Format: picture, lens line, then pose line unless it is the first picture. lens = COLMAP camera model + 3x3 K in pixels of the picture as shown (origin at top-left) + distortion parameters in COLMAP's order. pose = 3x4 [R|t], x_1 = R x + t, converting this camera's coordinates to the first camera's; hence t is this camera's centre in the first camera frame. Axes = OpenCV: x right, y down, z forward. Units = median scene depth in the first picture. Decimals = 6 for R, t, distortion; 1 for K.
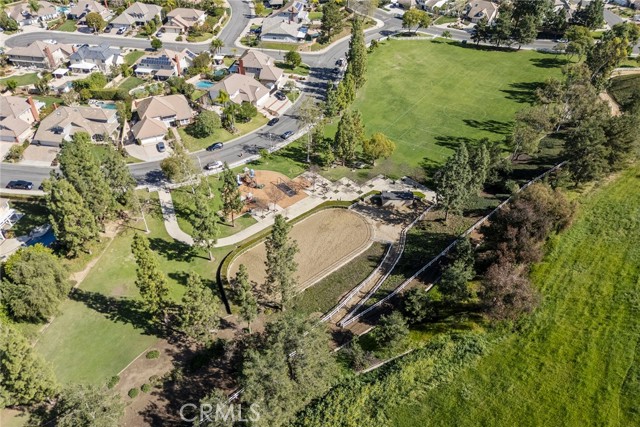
lens RADIAL K [[470.3, 0, 318.2], [0, 470.3, 236.1], [0, 0, 1]] dist [0.071050, -0.066528]
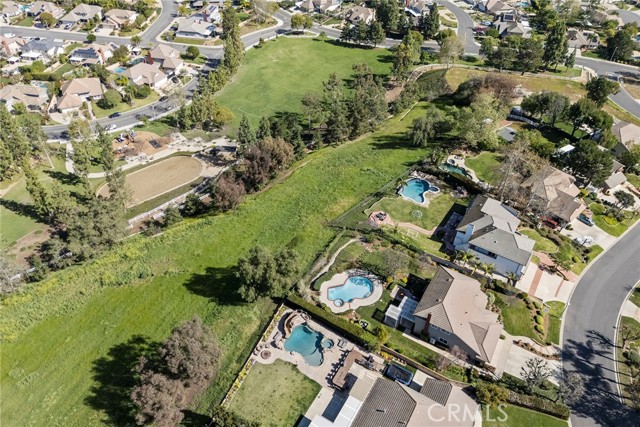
lens RADIAL K [[467.0, 0, 313.2], [0, 467.0, 224.6], [0, 0, 1]] dist [0.073836, -0.061760]
pose [[0.999911, 0.013298, 0.000483, 0.303735], [-0.013302, 0.999854, 0.010685, 0.092580], [-0.000341, -0.010690, 0.999943, -0.336273]]
